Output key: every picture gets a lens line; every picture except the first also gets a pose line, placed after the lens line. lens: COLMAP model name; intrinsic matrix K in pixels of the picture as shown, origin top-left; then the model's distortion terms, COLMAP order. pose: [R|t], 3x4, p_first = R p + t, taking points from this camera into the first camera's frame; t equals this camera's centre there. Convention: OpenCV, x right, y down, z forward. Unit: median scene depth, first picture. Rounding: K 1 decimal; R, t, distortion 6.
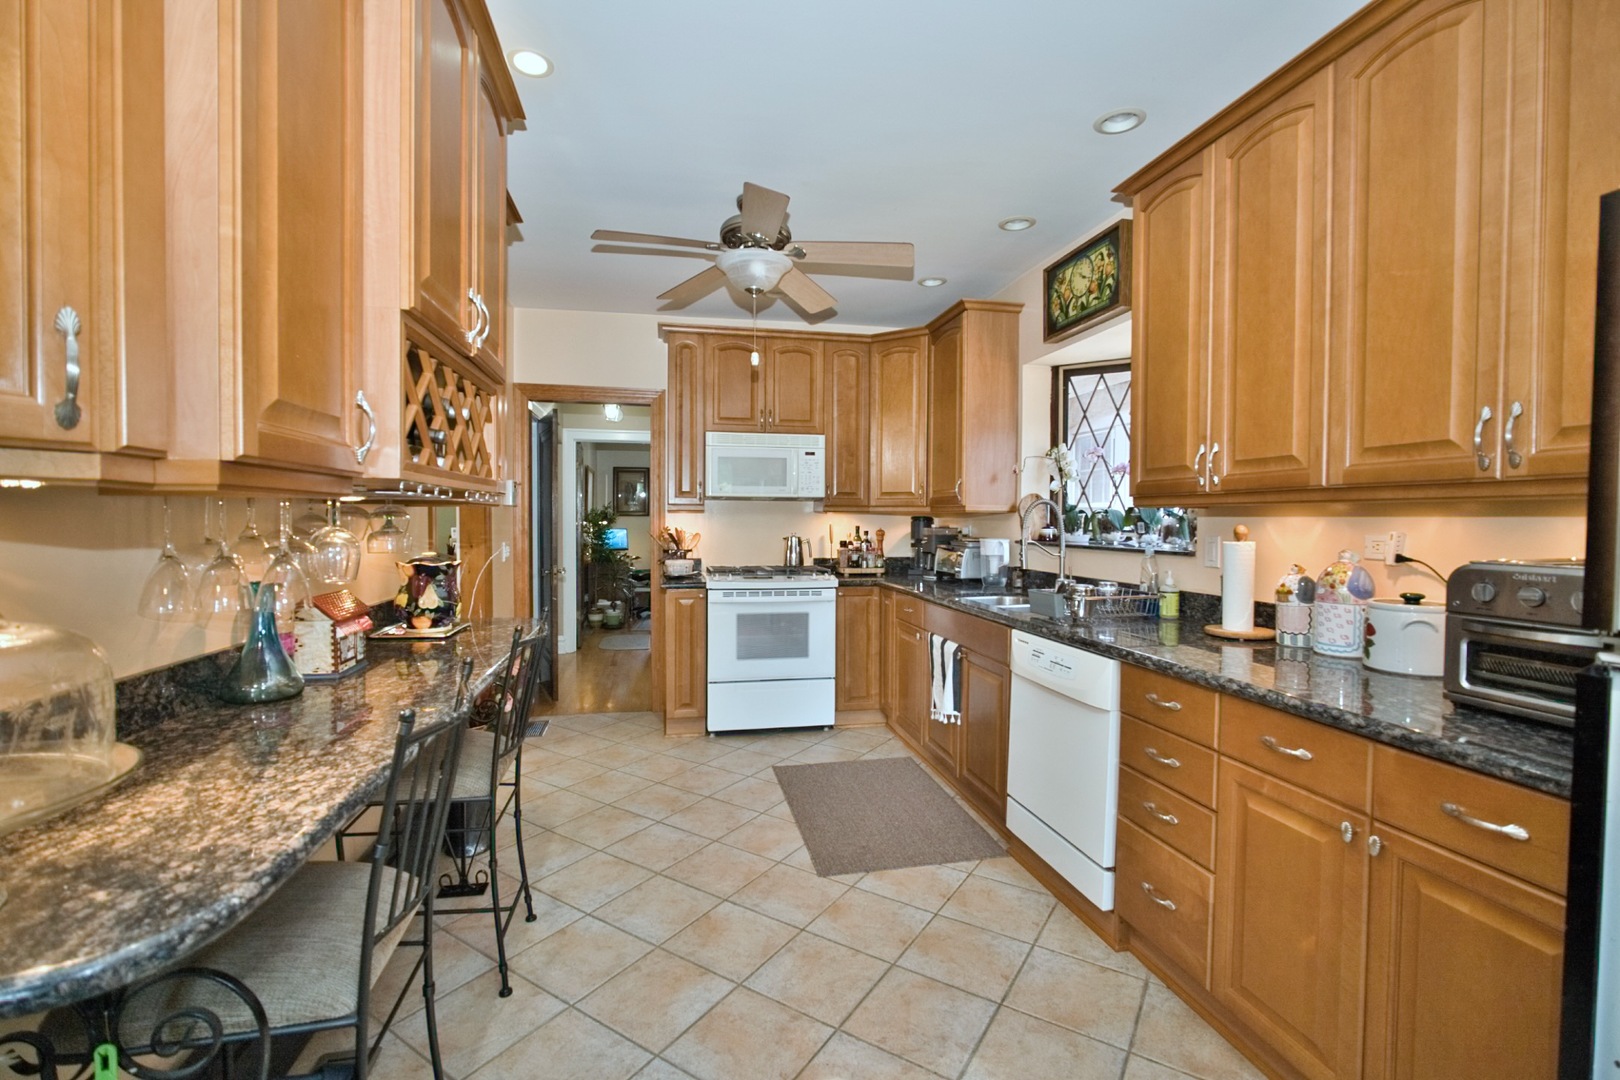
lens RADIAL K [[703.5, 0, 808.7], [0, 703.5, 537.6], [0, 0, 1]] dist [-0.022847, 0.006184]
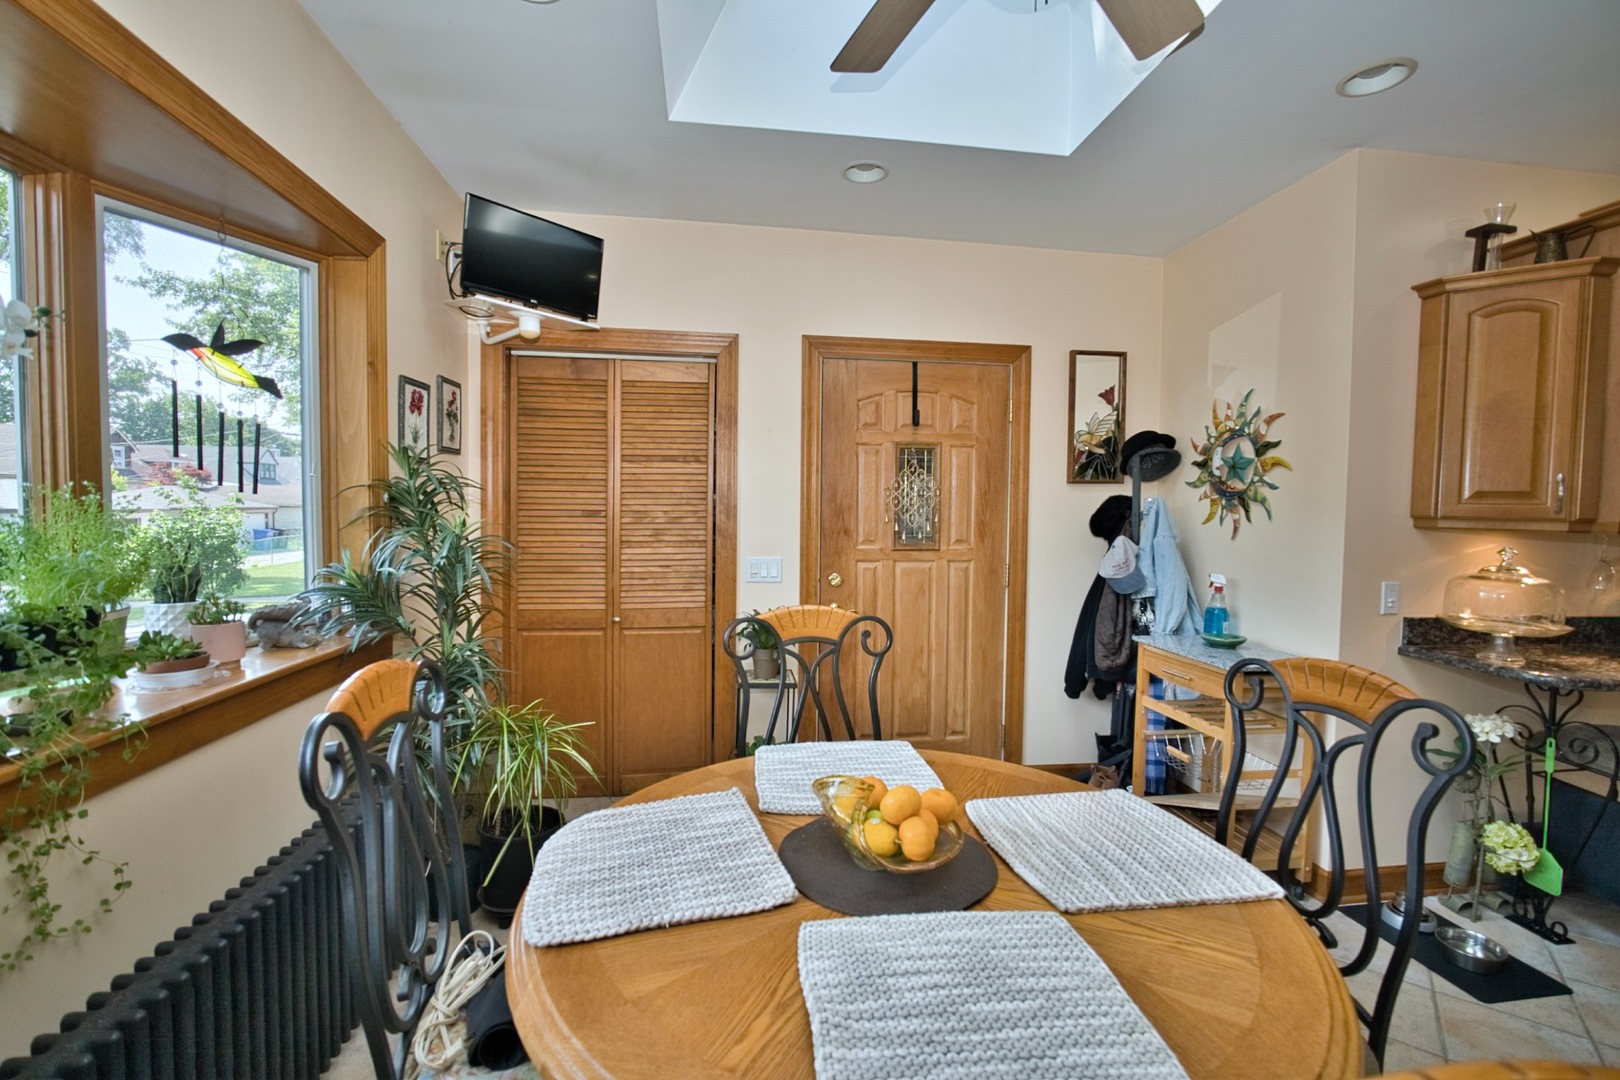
lens RADIAL K [[703.5, 0, 808.7], [0, 703.5, 537.6], [0, 0, 1]] dist [-0.022847, 0.006184]
pose [[-0.068949, 0.037195, -0.996927, 0.611094], [-0.039414, 0.998423, 0.039977, -0.013967], [0.996841, 0.042049, -0.067374, -0.580691]]
